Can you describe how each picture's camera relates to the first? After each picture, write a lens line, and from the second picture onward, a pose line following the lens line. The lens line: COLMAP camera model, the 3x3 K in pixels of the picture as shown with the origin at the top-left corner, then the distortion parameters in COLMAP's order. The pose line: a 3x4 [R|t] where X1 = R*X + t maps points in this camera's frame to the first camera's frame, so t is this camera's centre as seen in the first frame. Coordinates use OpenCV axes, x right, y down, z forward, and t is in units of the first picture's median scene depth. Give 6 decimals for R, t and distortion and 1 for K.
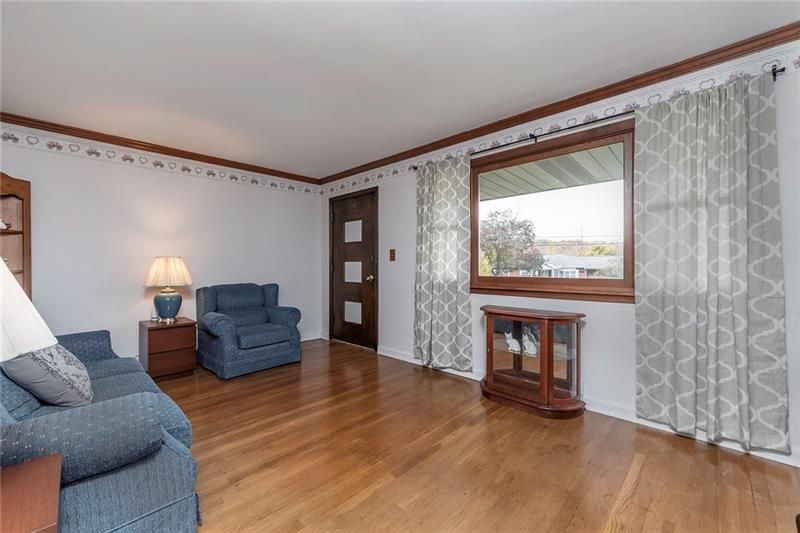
lens RADIAL K [[334.8, 0, 400.0], [0, 334.8, 266.5], [0, 0, 1]] dist [0.000119, -0.000057]
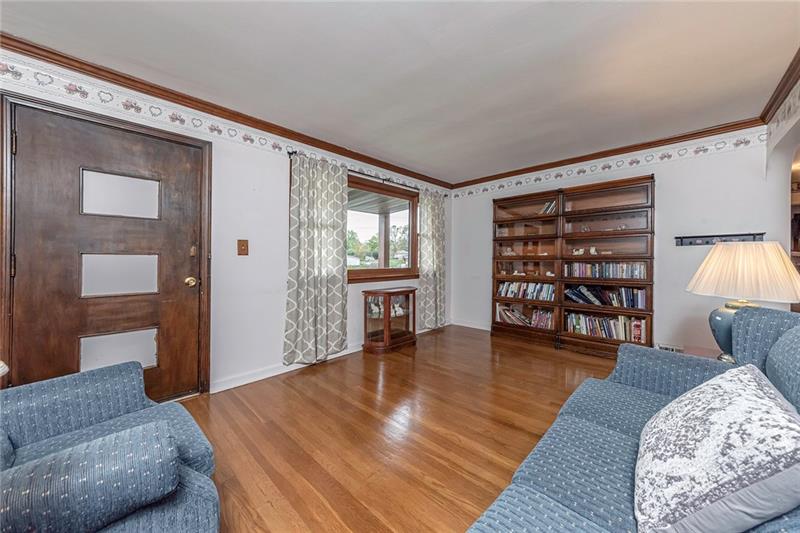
lens RADIAL K [[288.9, 0, 396.8], [0, 288.9, 259.2], [0, 0, 1]] dist [0.000190, 0.000024]
pose [[-0.005664, 0.003271, 0.999979, -0.814034], [0.004112, 0.999986, -0.003248, -0.004753], [-0.999976, 0.004094, -0.005677, 0.802170]]
